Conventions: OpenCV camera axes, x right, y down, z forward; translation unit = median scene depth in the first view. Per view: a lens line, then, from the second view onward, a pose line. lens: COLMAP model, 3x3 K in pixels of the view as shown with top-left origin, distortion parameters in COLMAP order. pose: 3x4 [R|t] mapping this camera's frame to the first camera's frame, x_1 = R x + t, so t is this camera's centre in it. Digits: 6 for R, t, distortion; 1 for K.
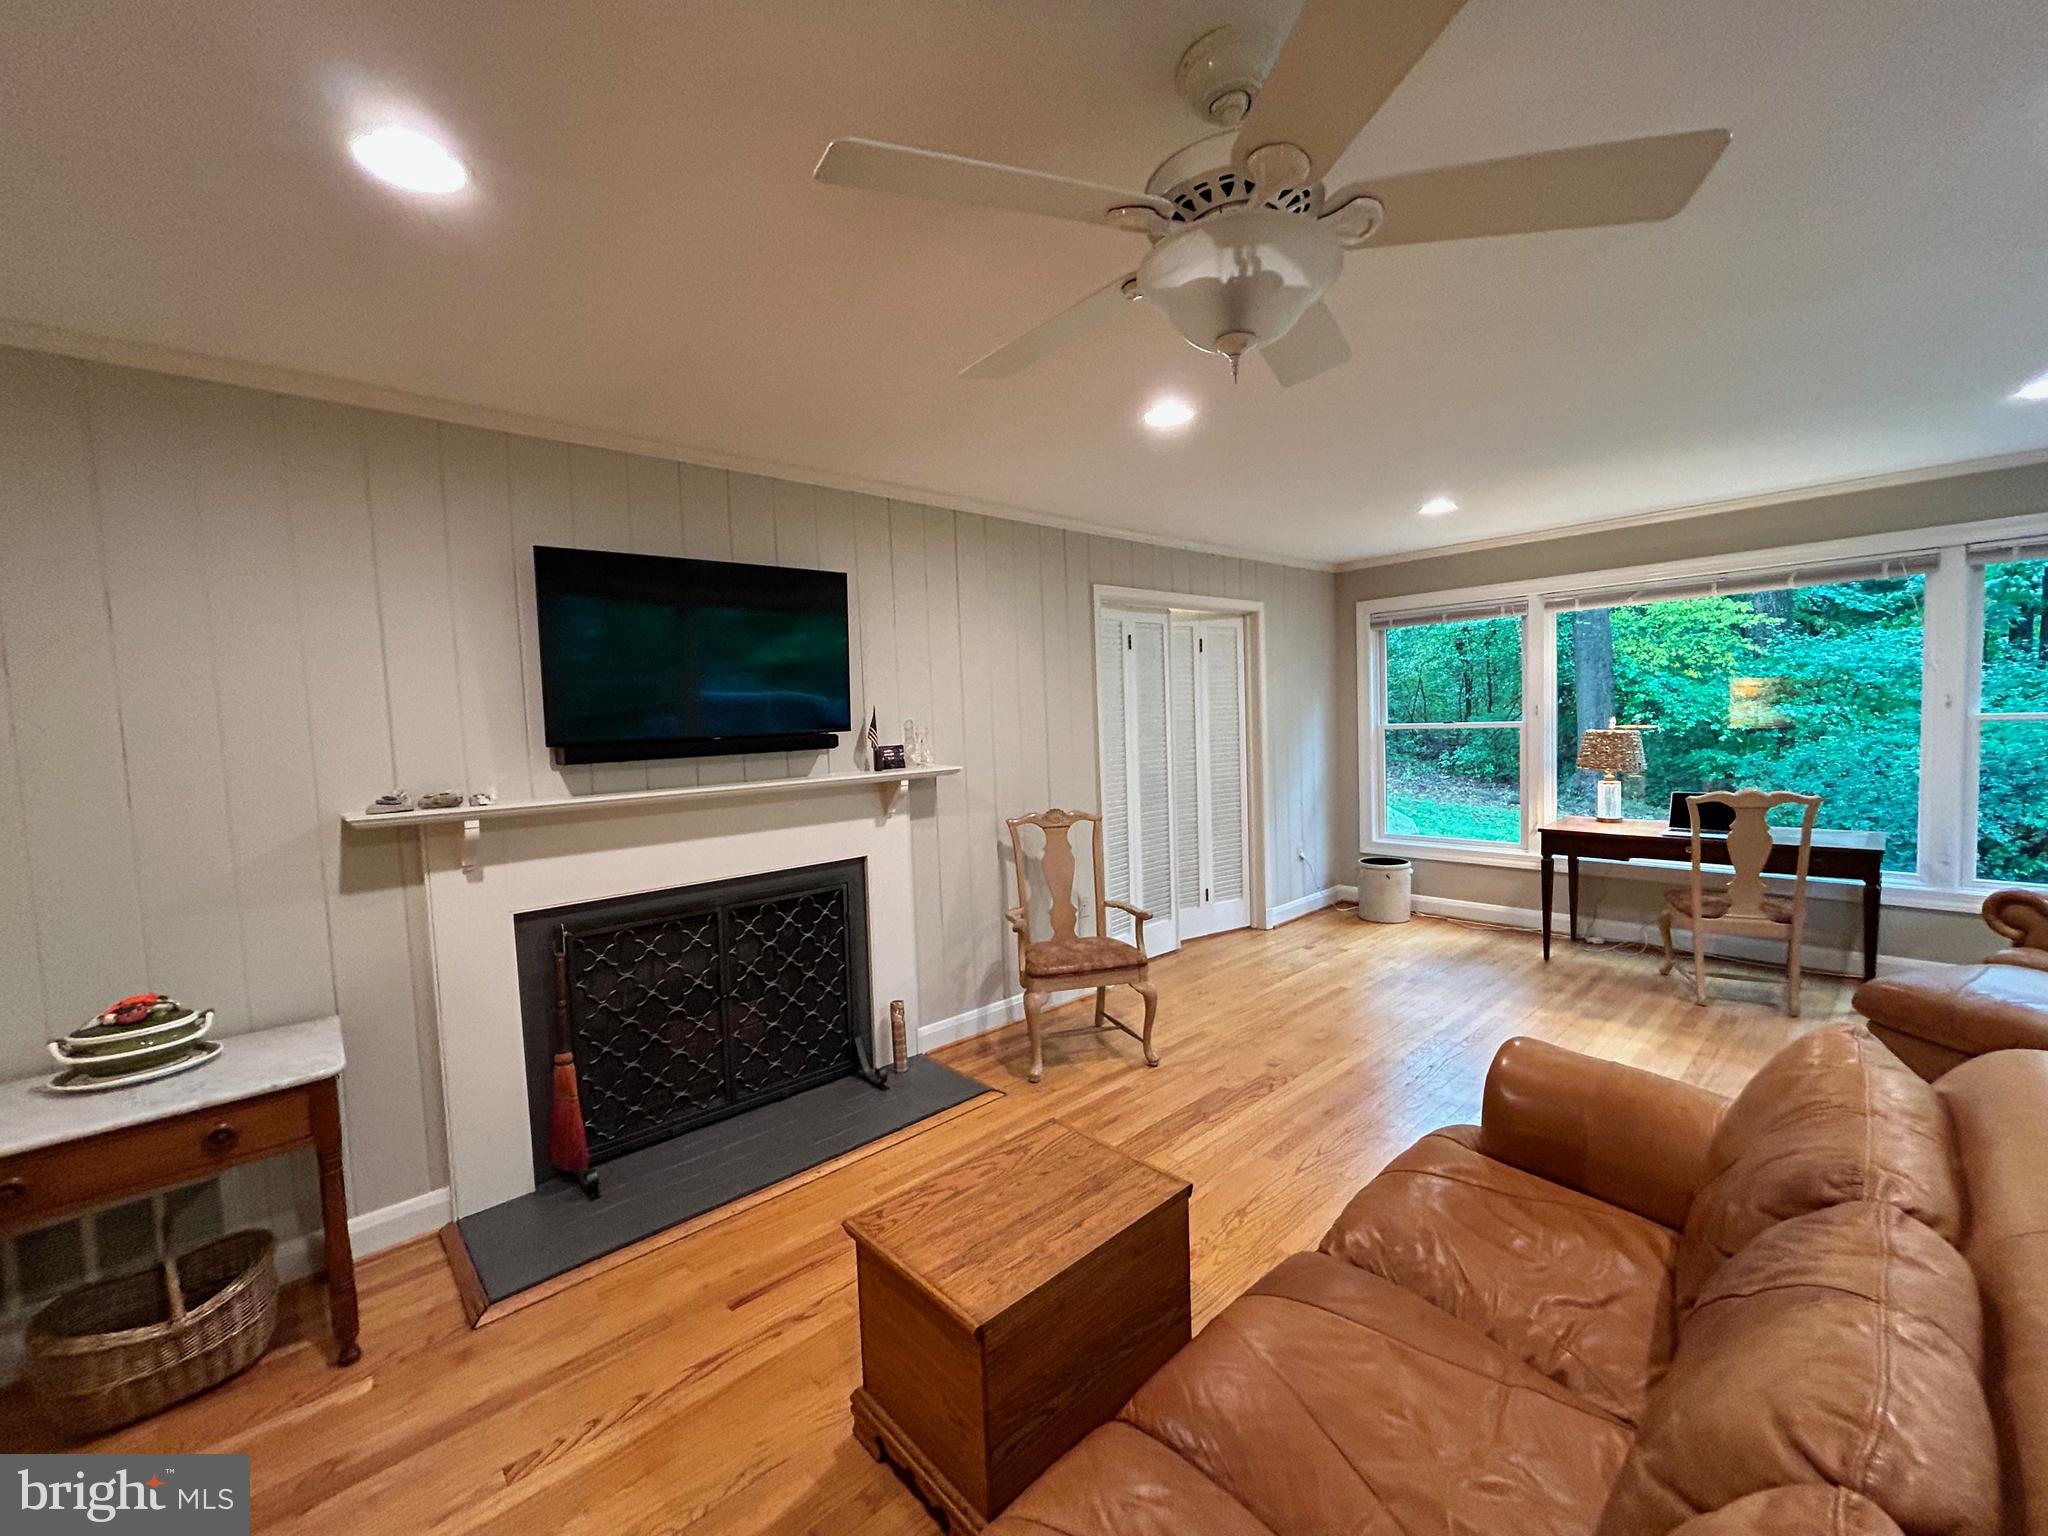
lens RADIAL K [[833.2, 0, 1022.2], [0, 833.2, 768.1], [0, 0, 1]] dist [-0.002985, 0.001369]
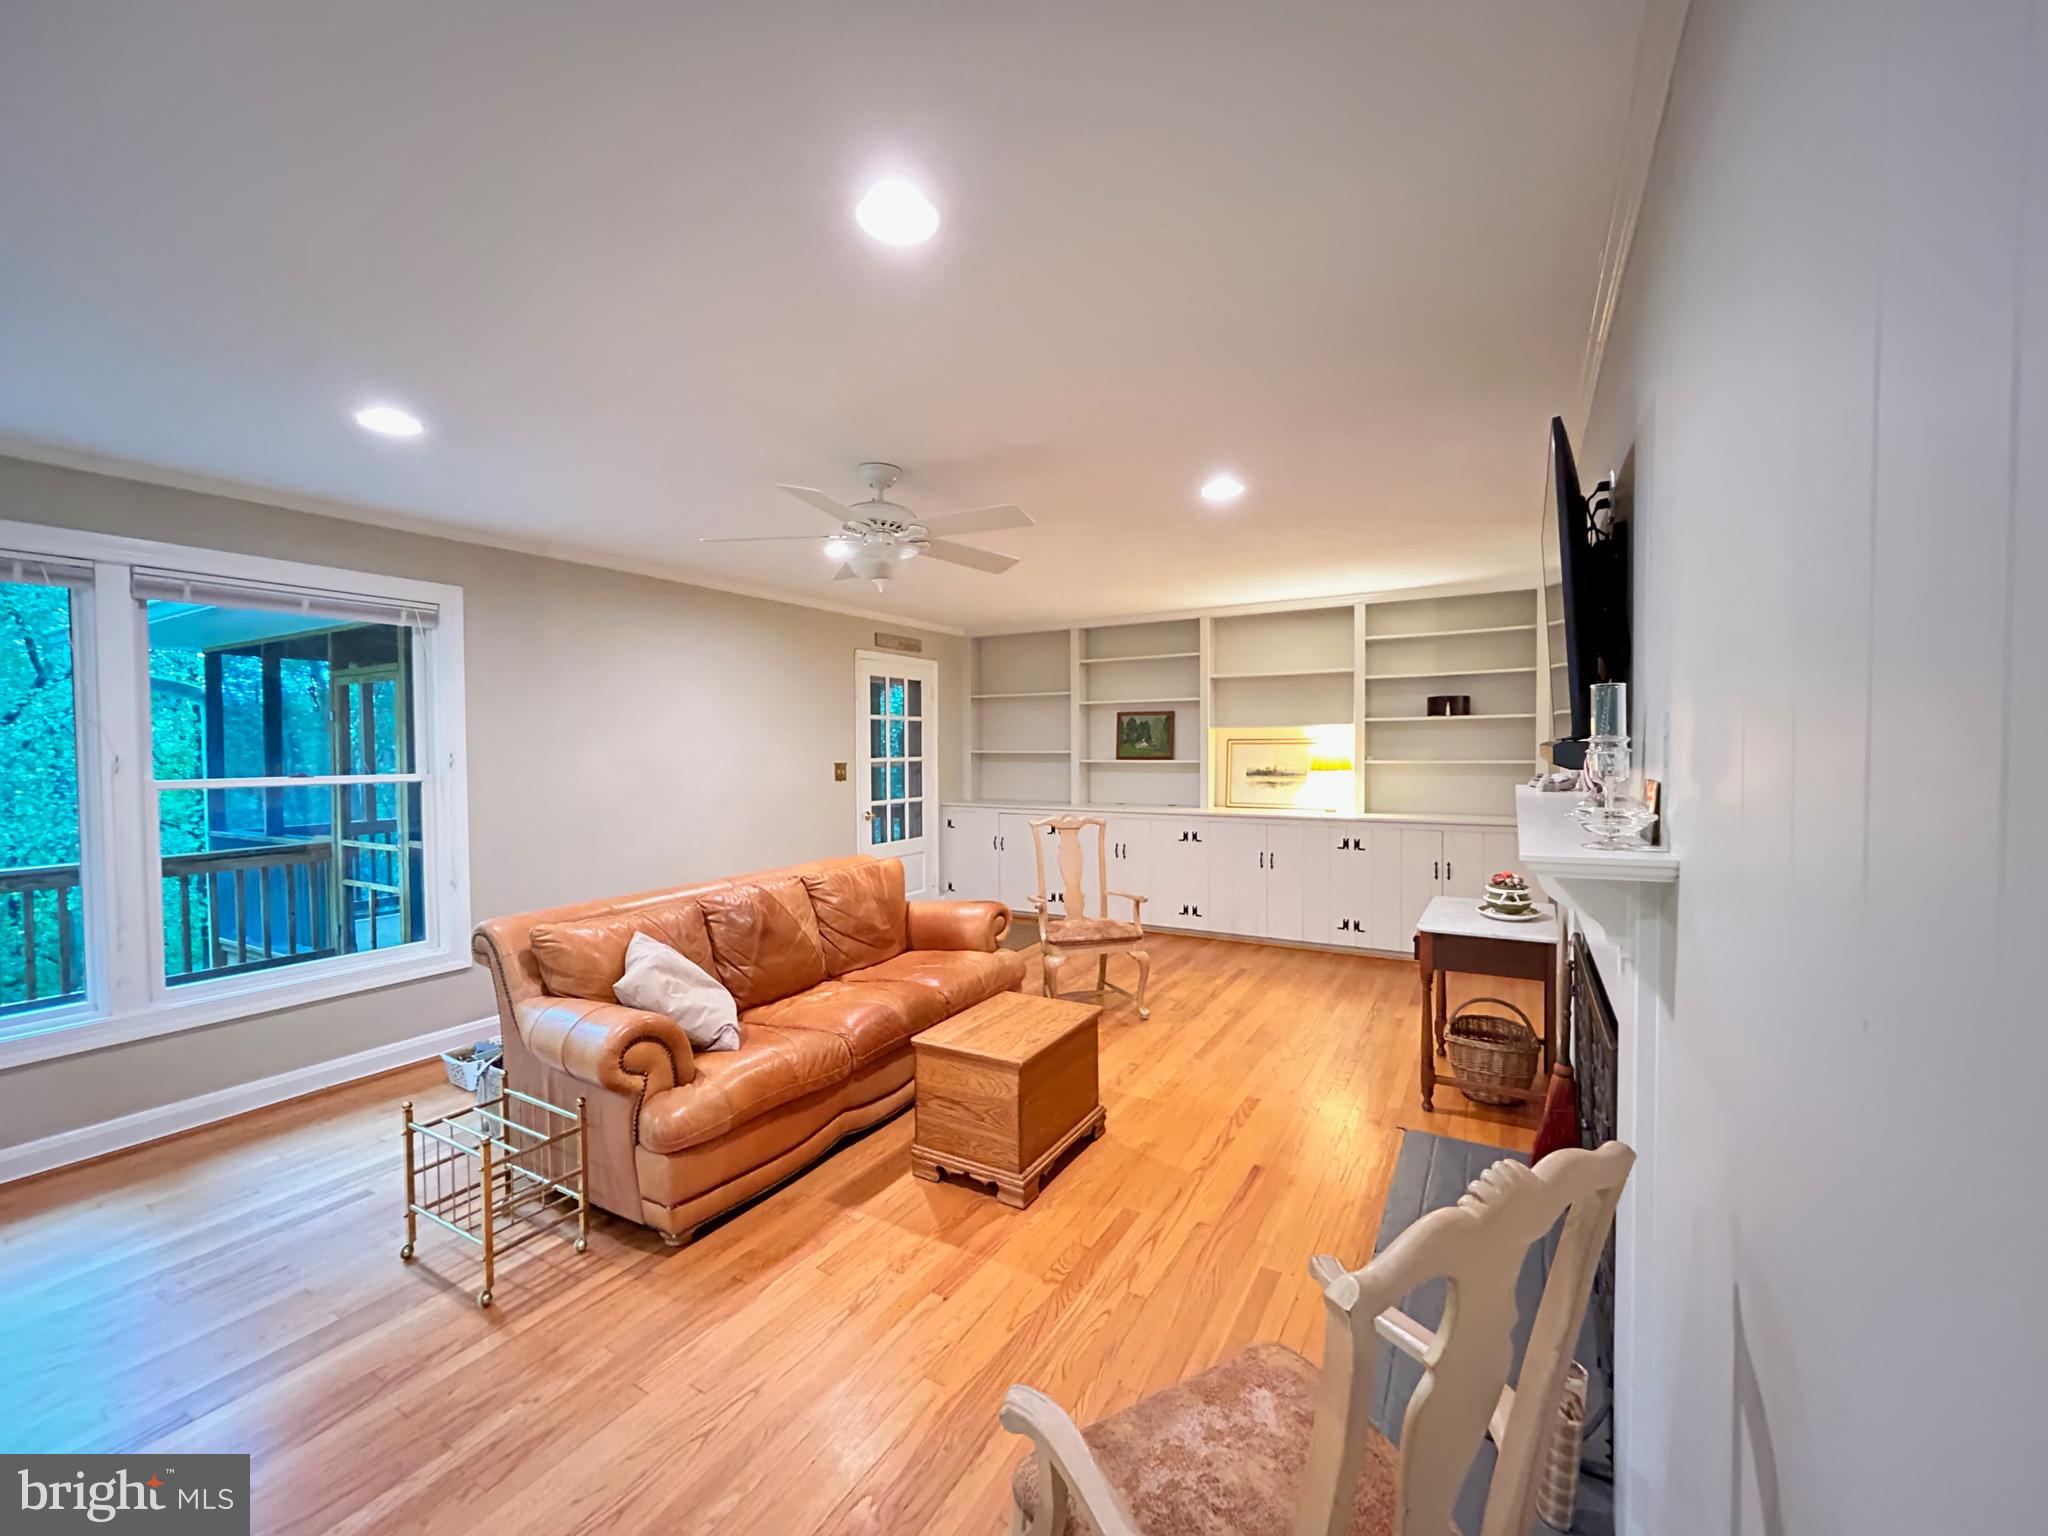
lens RADIAL K [[833.2, 0, 1024.8], [0, 833.2, 767.9], [0, 0, 1]] dist [-0.002985, 0.001369]
pose [[-0.951607, 0.054225, -0.302497, 0.233020], [0.024830, 0.994659, 0.100189, -0.079663], [0.306314, 0.087830, -0.947870, 1.305006]]
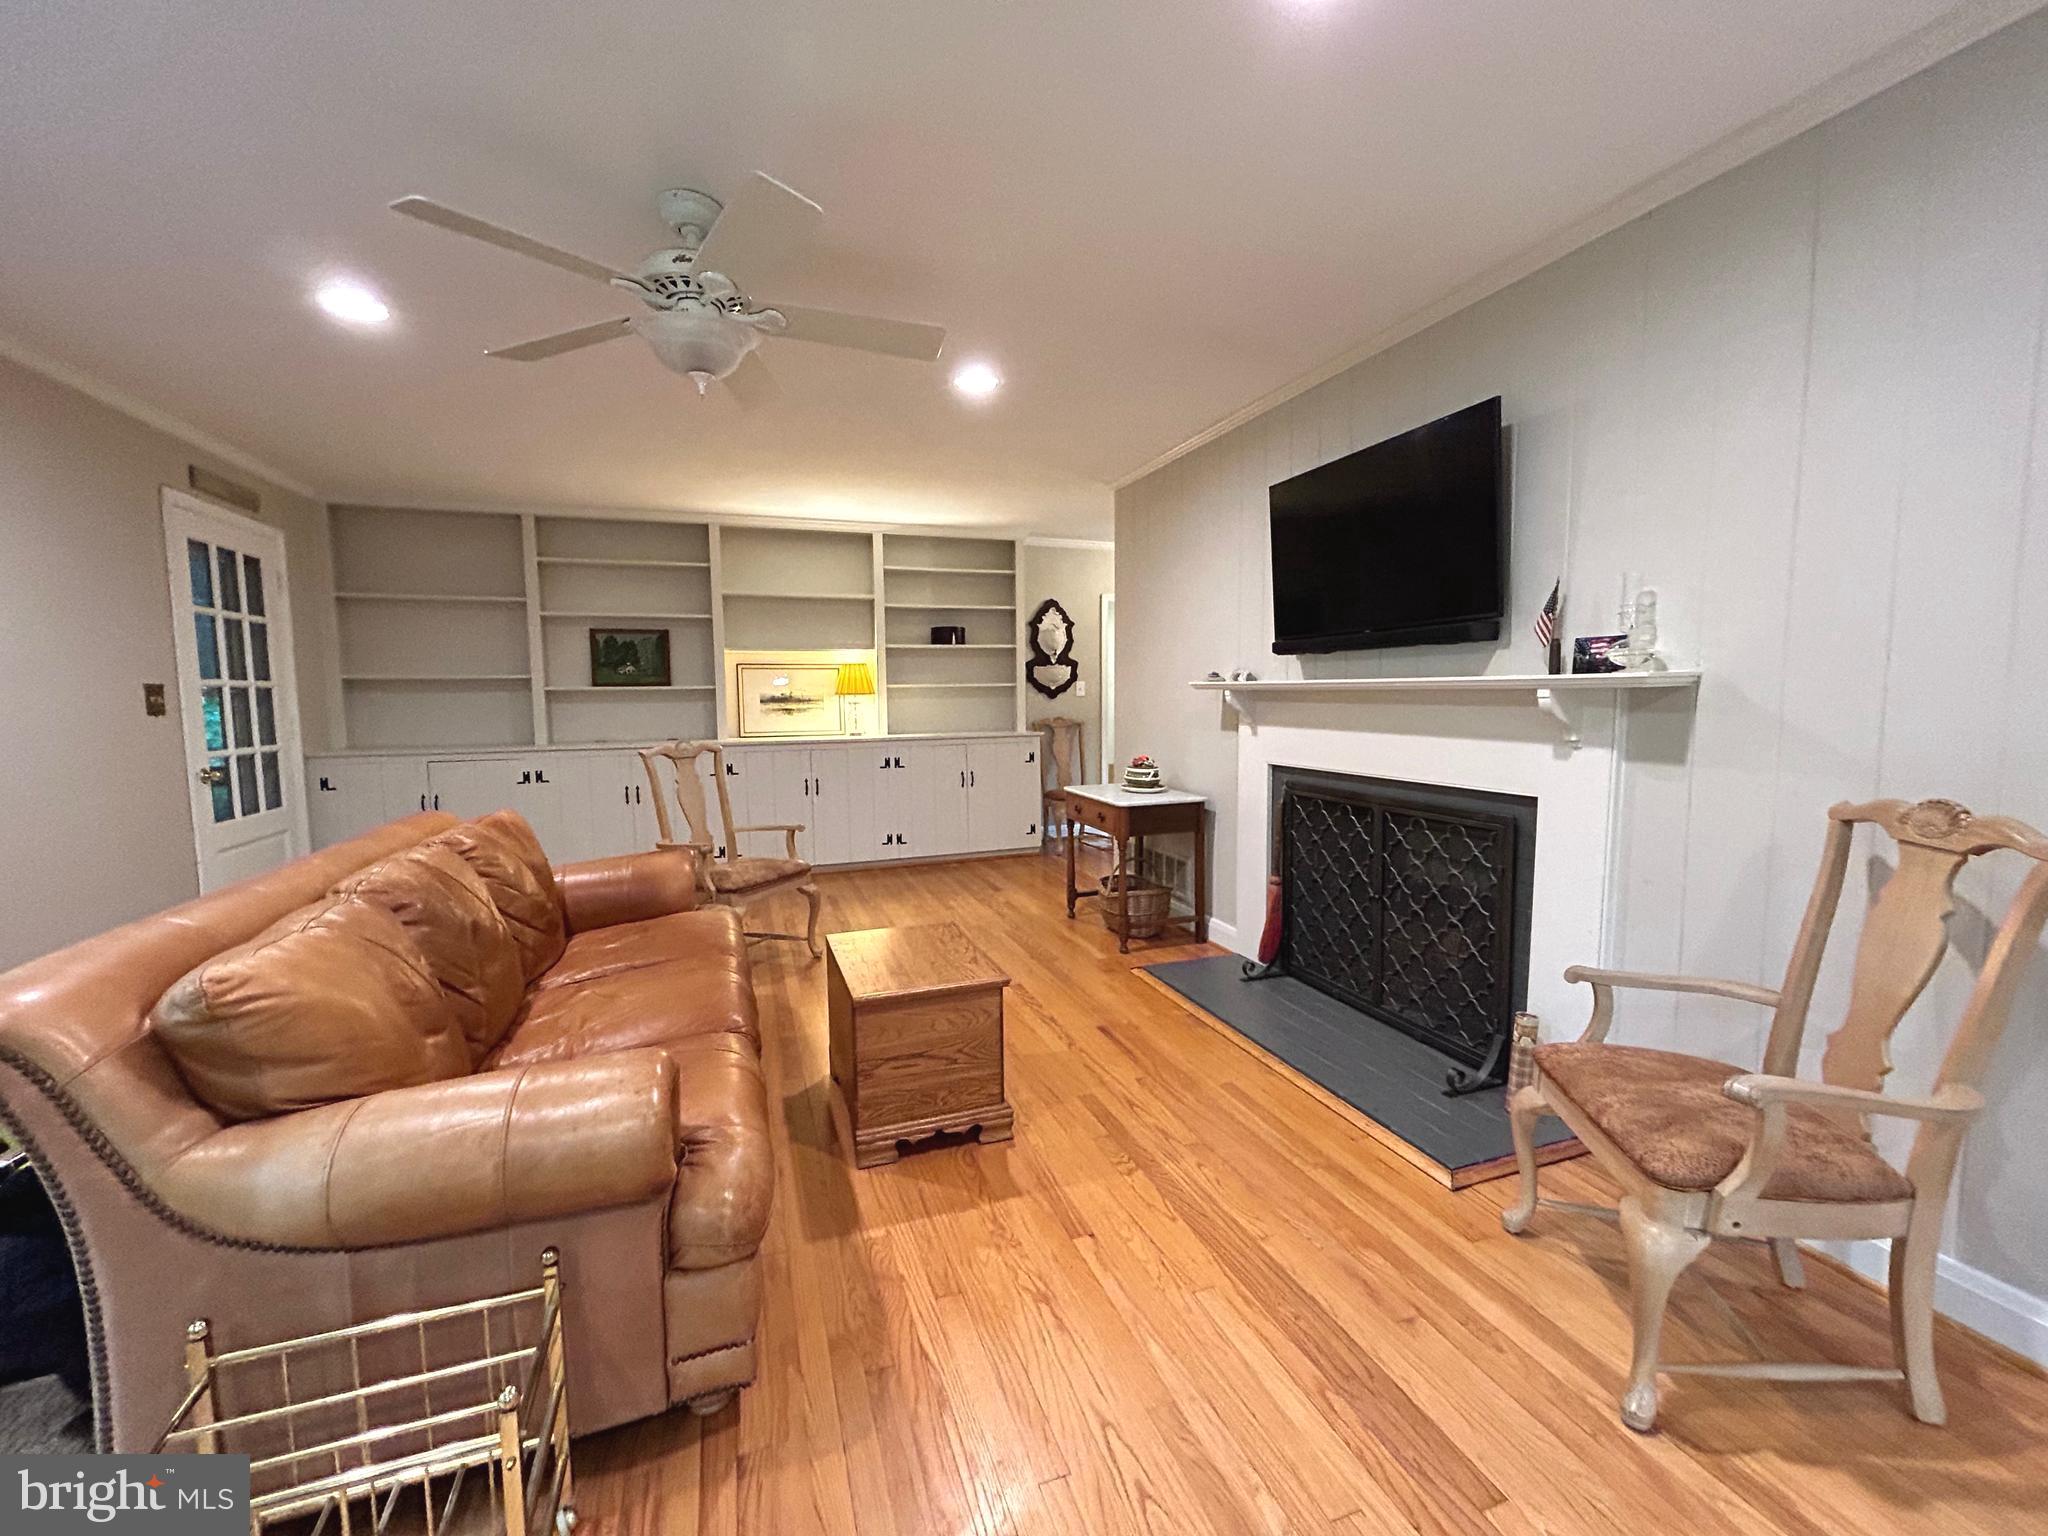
lens RADIAL K [[833.2, 0, 1027.5], [0, 833.2, 762.5], [0, 0, 1]] dist [-0.002985, 0.001369]
pose [[-0.377599, 0.120252, -0.918128, 0.610799], [-0.034115, 0.989052, 0.143572, -0.008211], [0.925341, 0.085535, -0.369362, 0.861642]]
